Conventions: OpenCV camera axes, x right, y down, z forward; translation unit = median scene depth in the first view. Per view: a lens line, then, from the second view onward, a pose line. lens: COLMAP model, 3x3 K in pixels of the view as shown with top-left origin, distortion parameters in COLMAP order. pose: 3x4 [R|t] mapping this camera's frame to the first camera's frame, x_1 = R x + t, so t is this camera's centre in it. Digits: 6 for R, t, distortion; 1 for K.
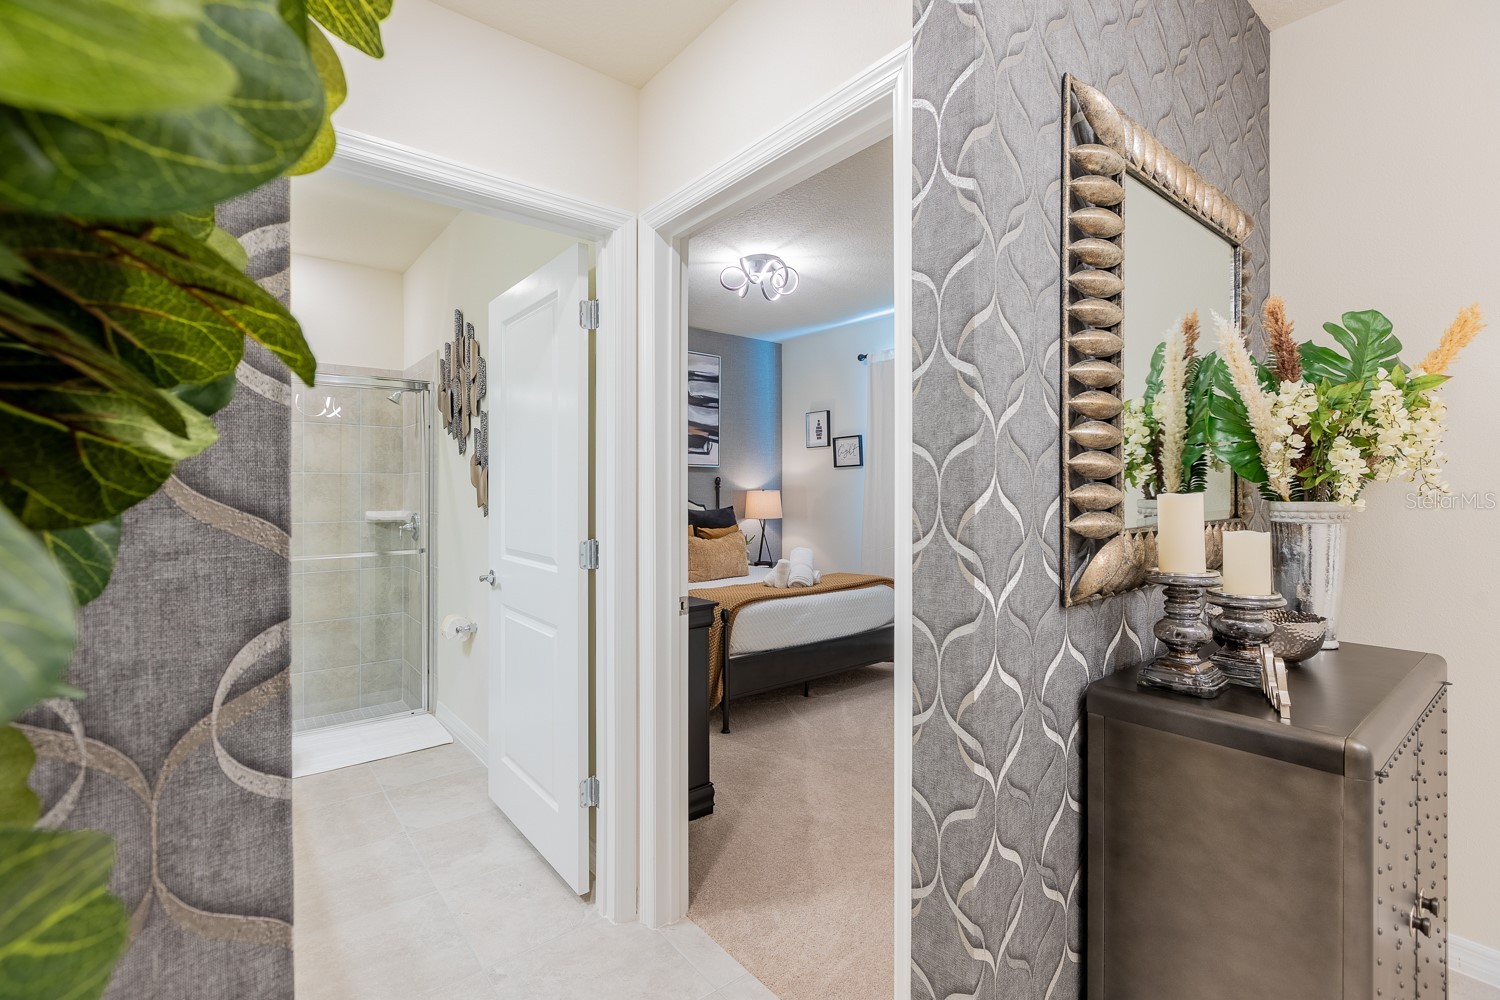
lens RADIAL K [[662.7, 0, 748.6], [0, 662.7, 494.9], [0, 0, 1]] dist [-0.002574, -0.000090]
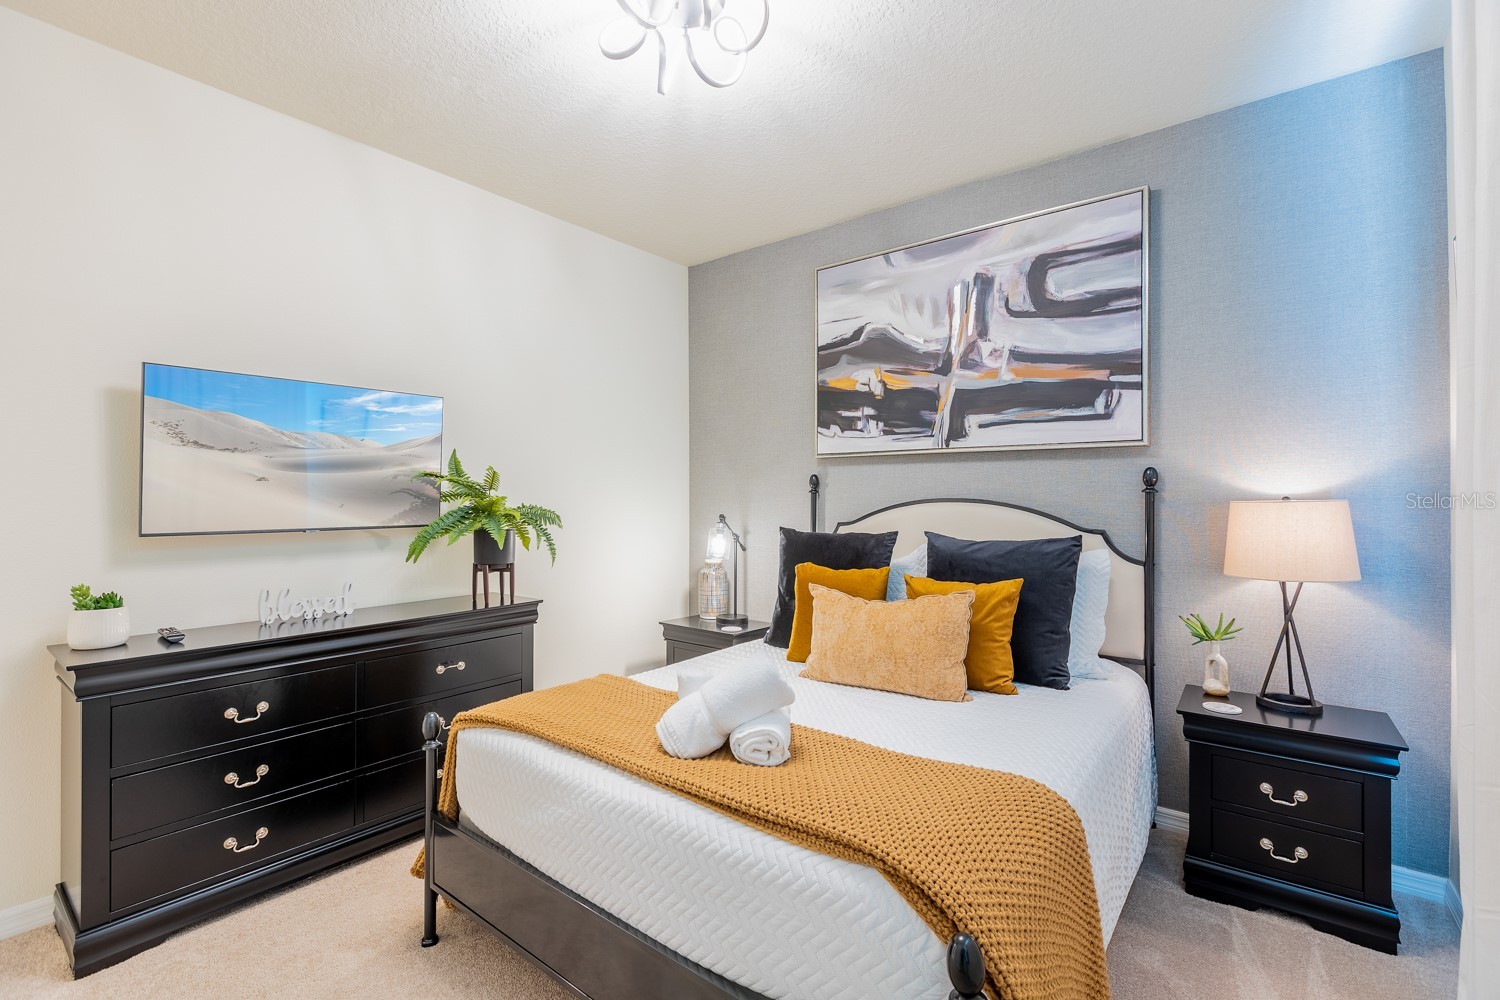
lens RADIAL K [[662.7, 0, 745.1], [0, 662.7, 503.9], [0, 0, 1]] dist [-0.002574, -0.000090]
pose [[0.225873, 0.002905, -0.974153, 1.234702], [-0.012112, 0.999927, 0.000174, -0.000728], [0.974082, 0.011760, 0.225891, 2.547716]]
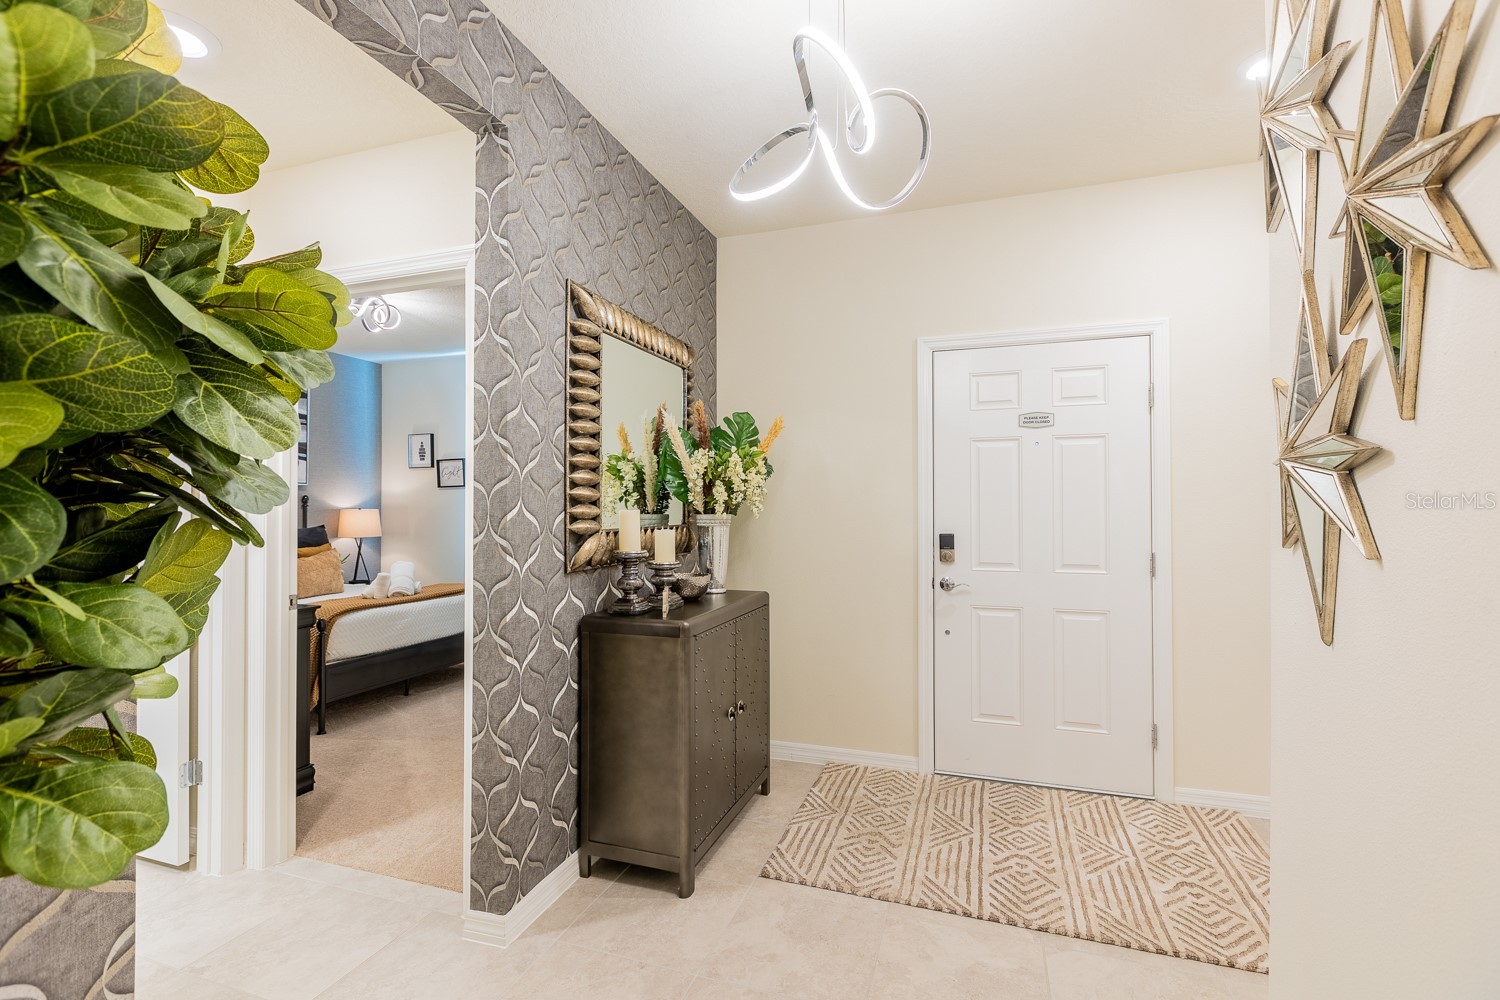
lens RADIAL K [[662.7, 0, 761.3], [0, 662.7, 499.8], [0, 0, 1]] dist [-0.002574, -0.000090]
pose [[0.839285, 0.006910, 0.543648, -0.050382], [0.004741, 0.999788, -0.020026, 0.007643], [-0.543672, 0.019385, 0.839074, -0.680328]]
